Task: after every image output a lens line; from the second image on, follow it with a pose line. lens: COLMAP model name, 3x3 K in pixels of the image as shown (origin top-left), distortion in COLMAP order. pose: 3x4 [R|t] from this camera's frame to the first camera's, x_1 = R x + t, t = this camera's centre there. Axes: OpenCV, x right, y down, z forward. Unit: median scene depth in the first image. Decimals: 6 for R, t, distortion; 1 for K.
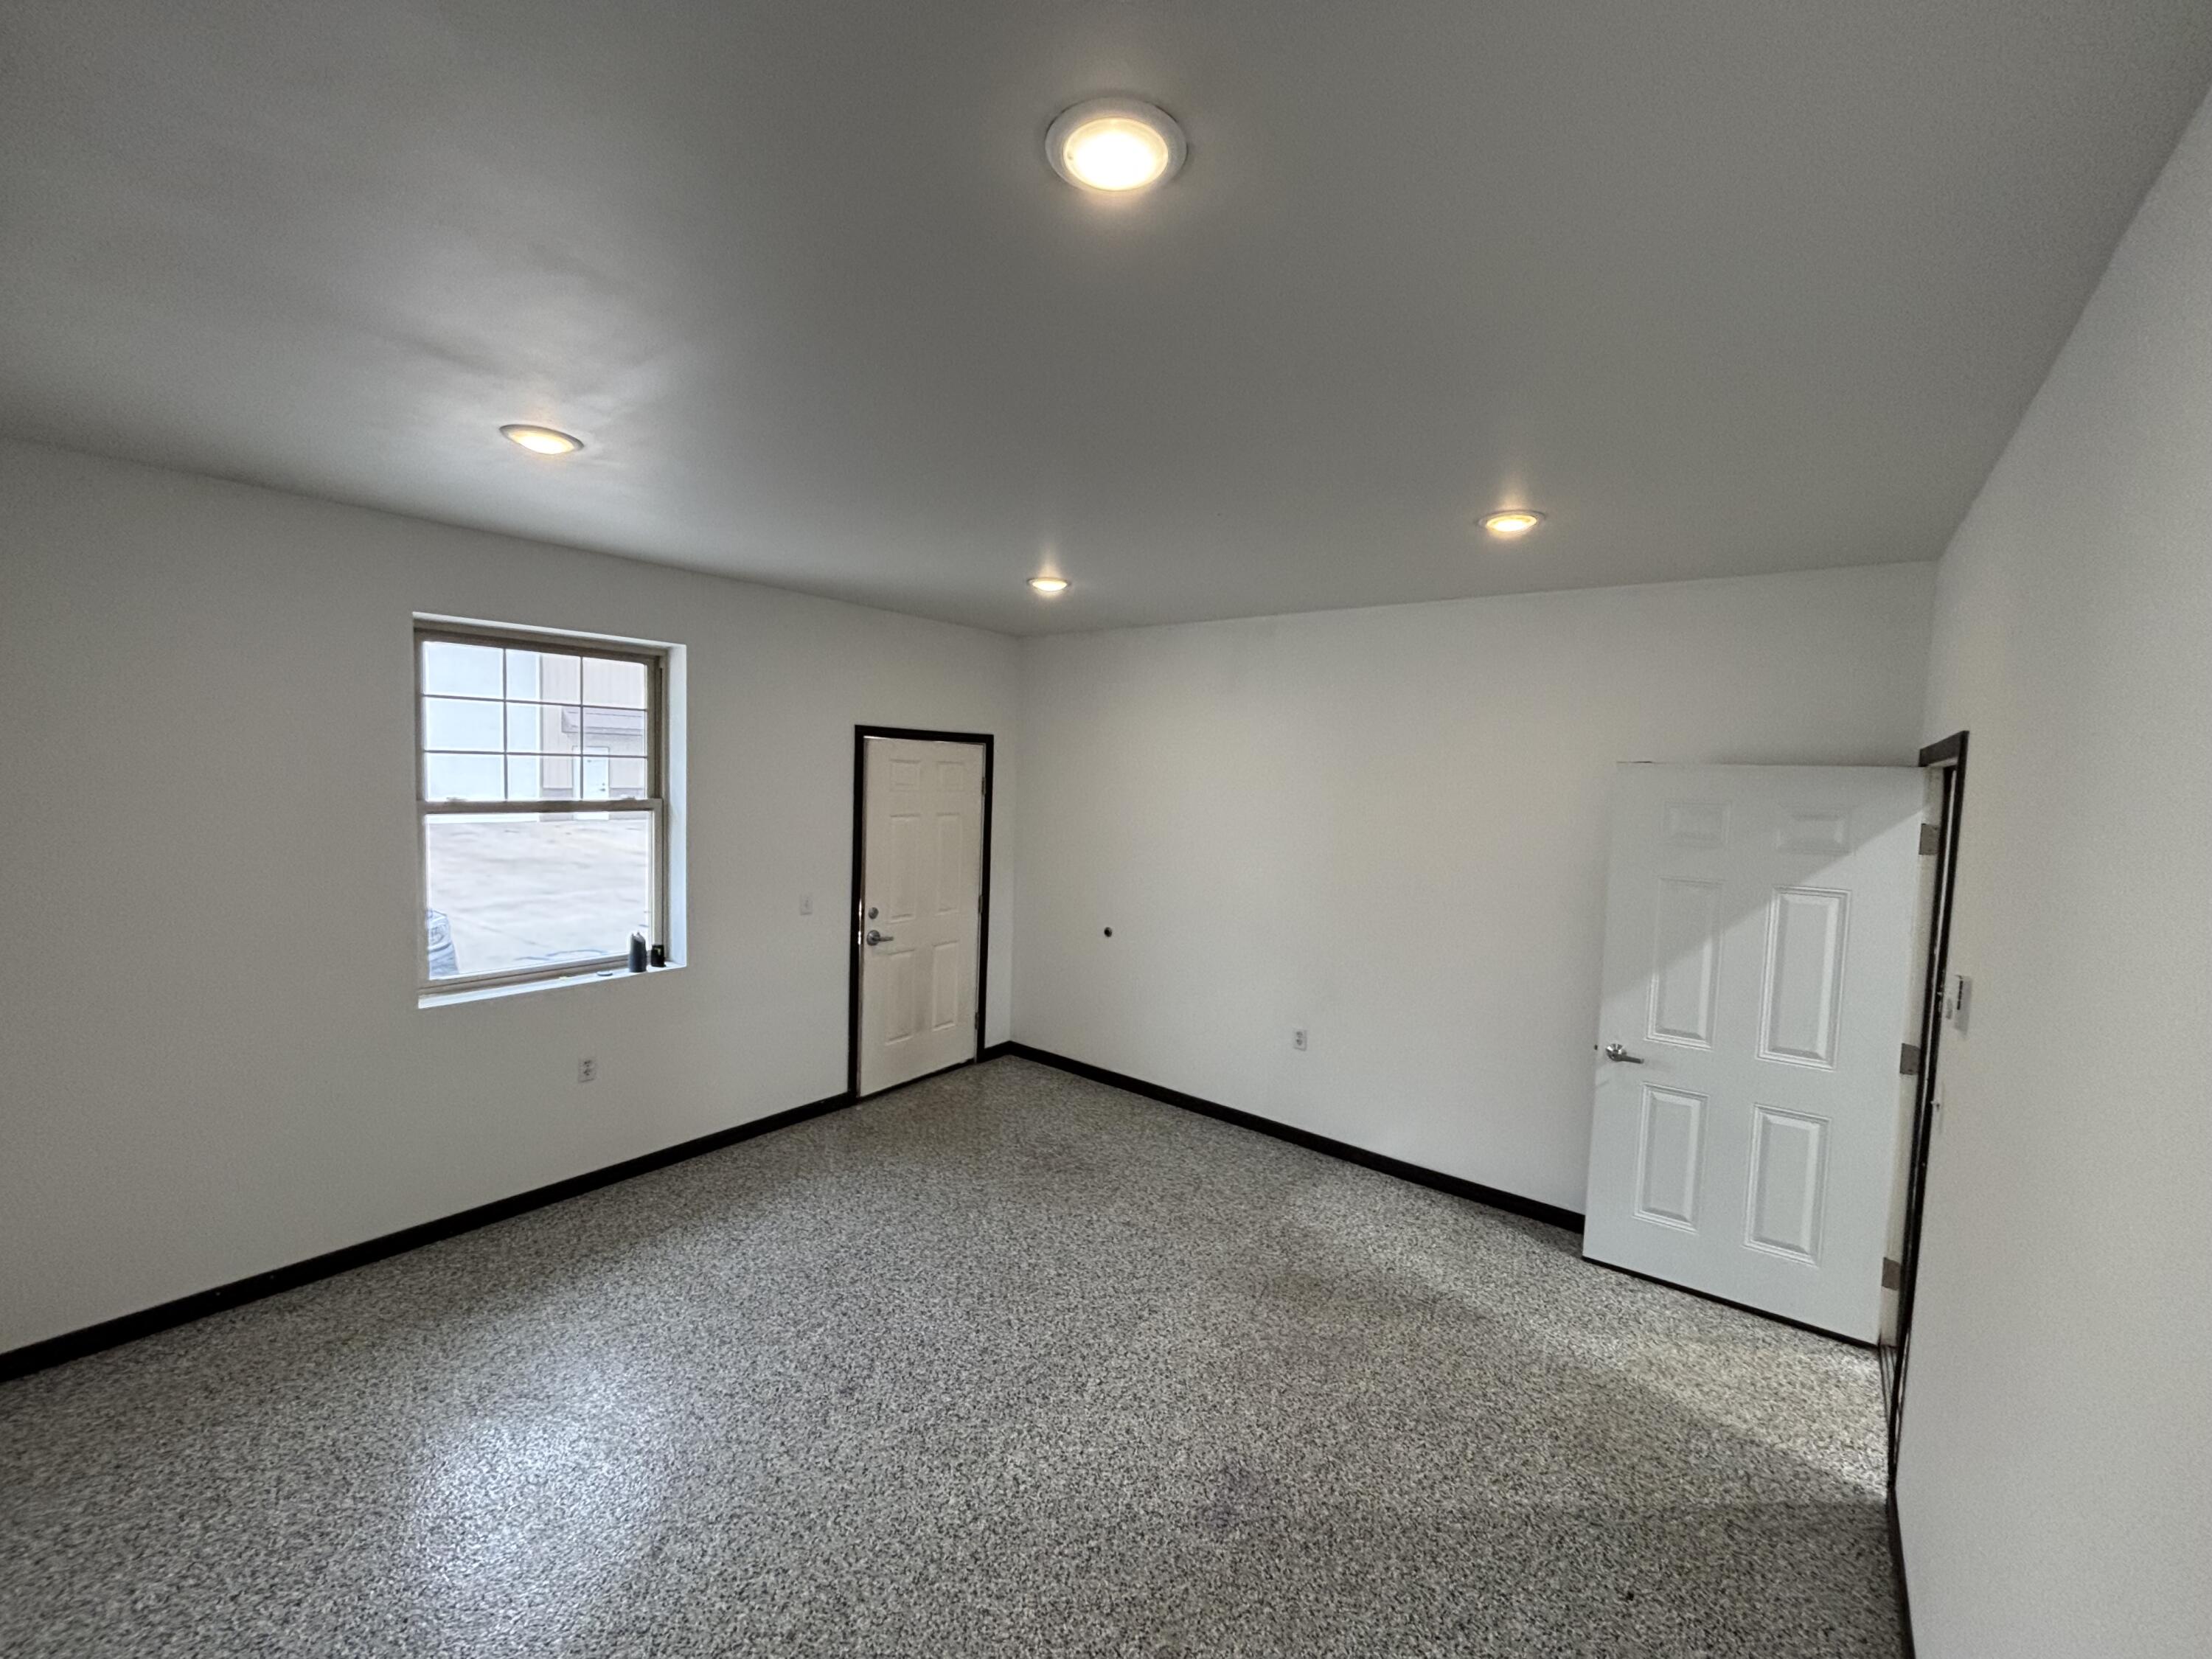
lens RADIAL K [[902.2, 0, 1109.0], [0, 902.2, 822.2], [0, 0, 1]] dist [-0.000800, -0.000041]
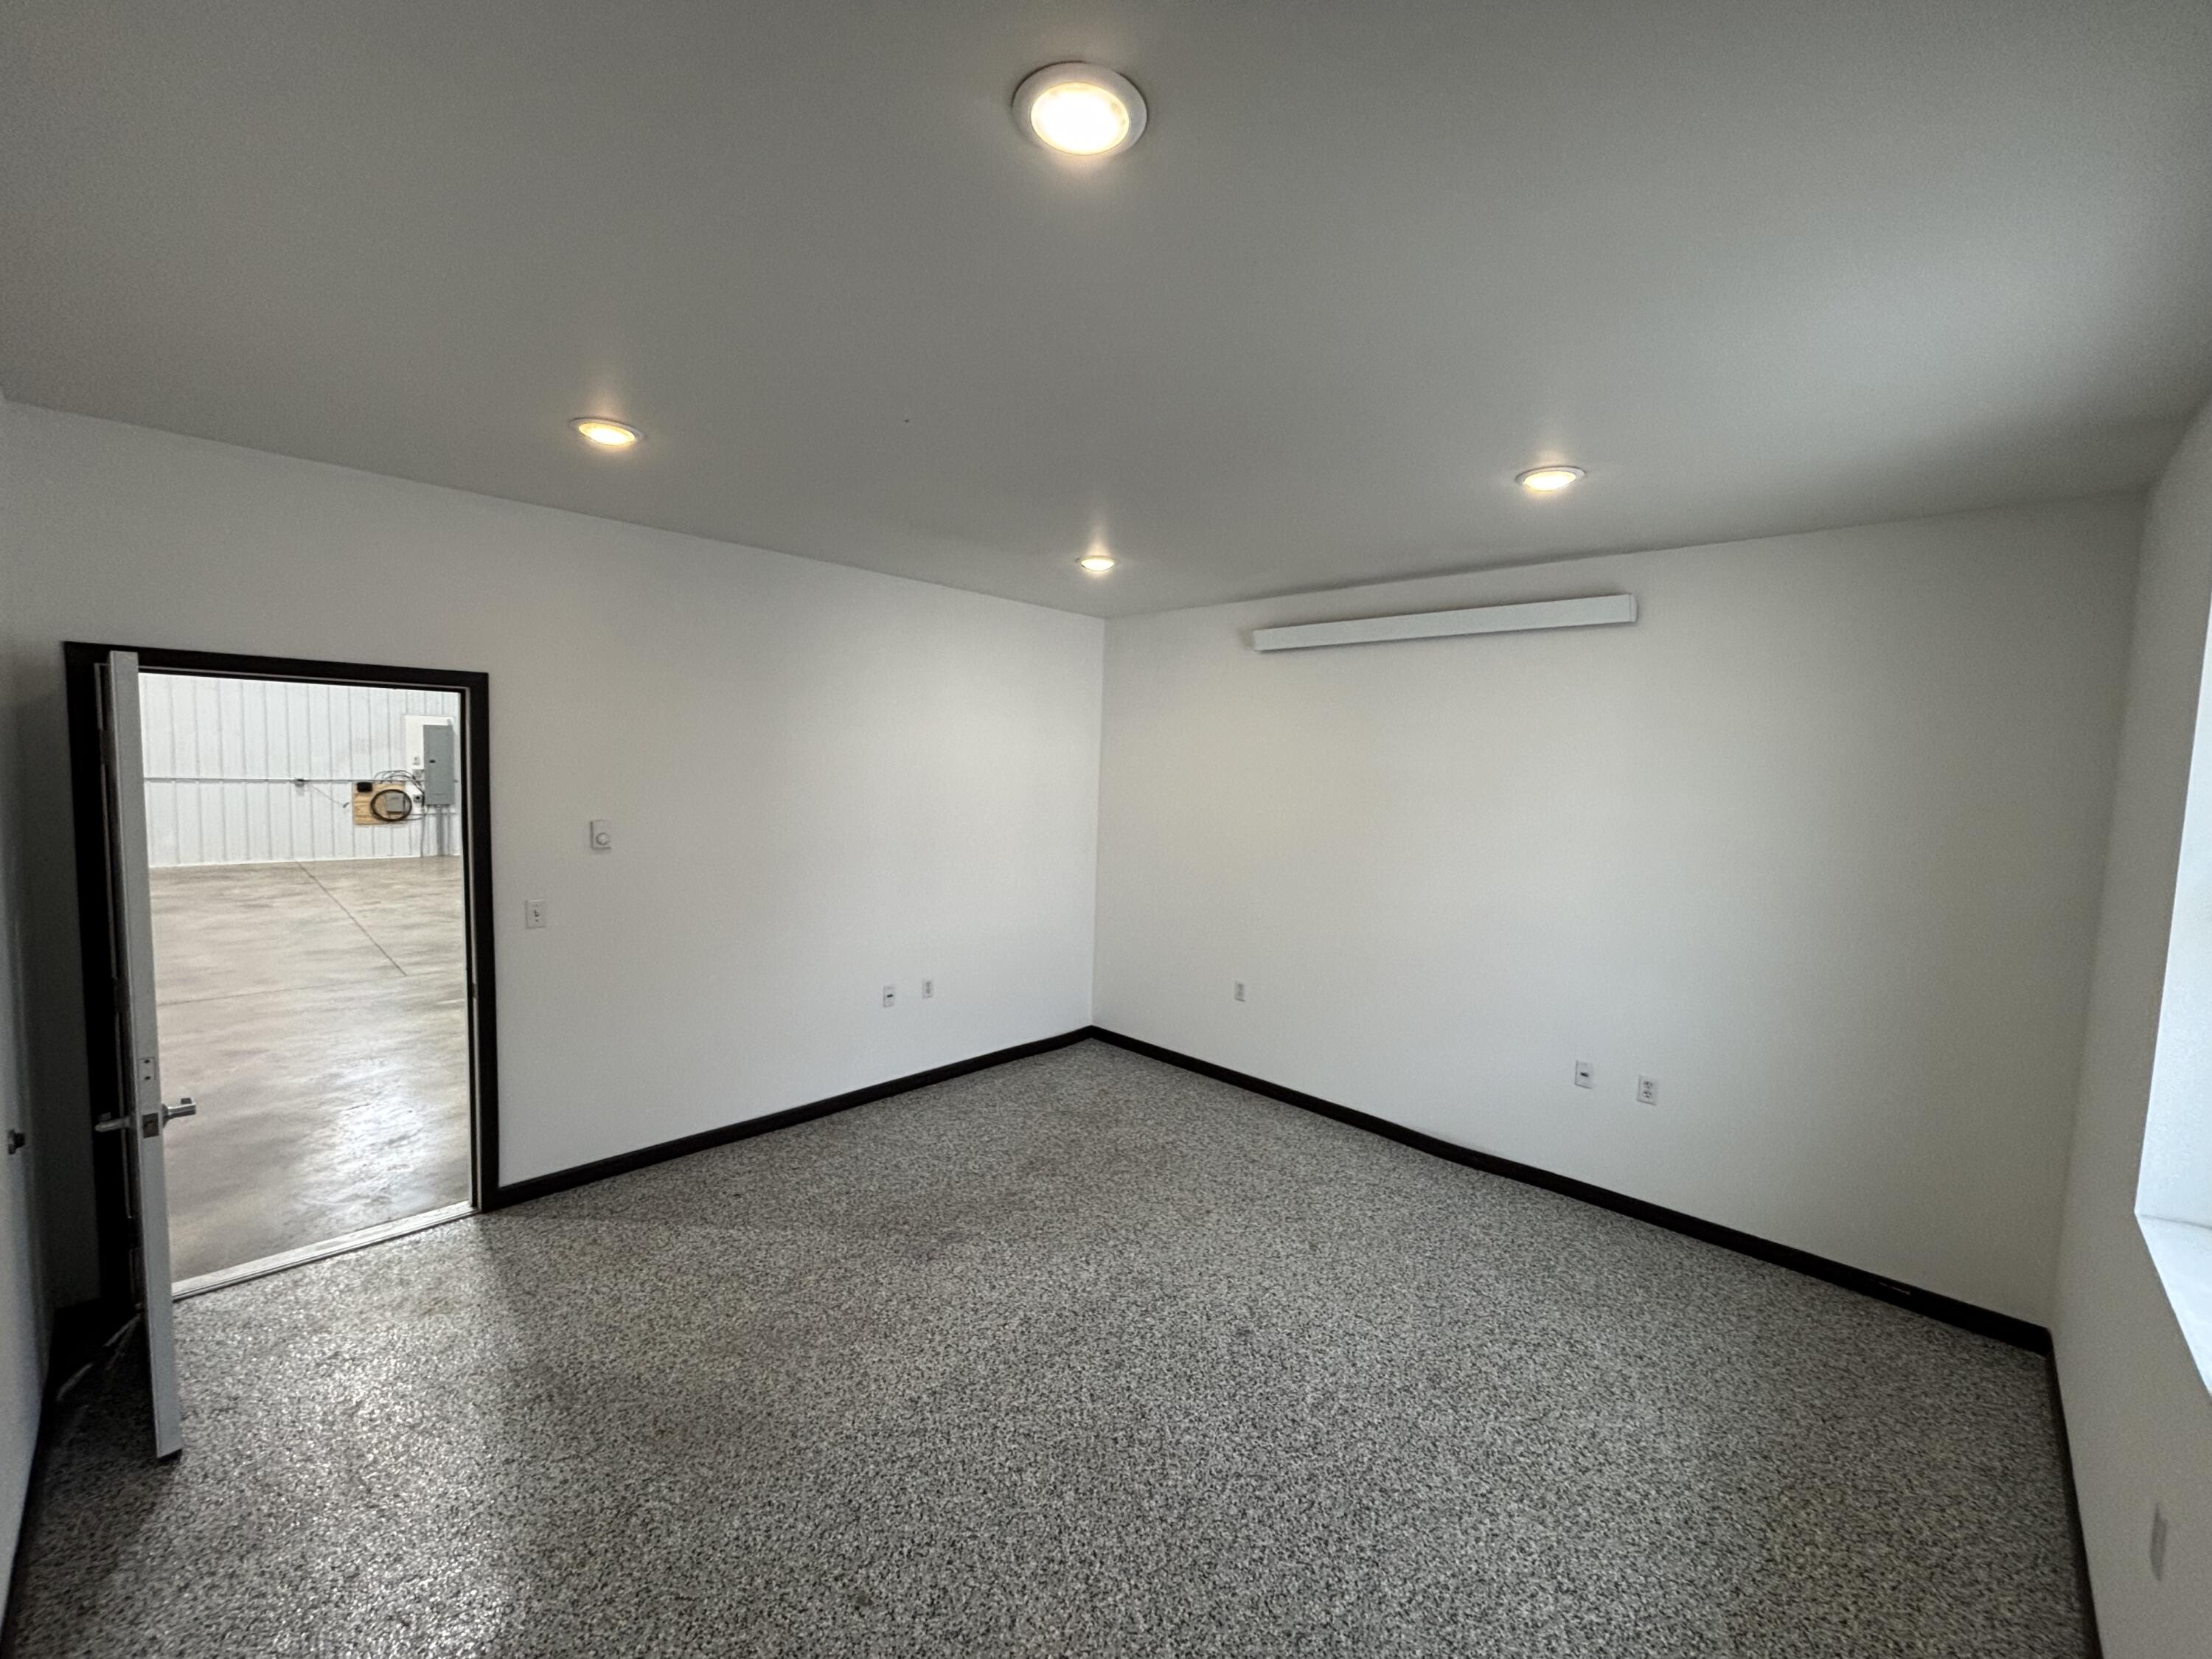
lens RADIAL K [[902.2, 0, 1109.0], [0, 902.2, 822.2], [0, 0, 1]] dist [-0.000800, -0.000041]
pose [[-0.993349, -0.072974, 0.089070, -0.176841], [-0.060879, 0.989422, 0.131672, -0.091564], [-0.097737, 0.125374, -0.987284, 1.923617]]
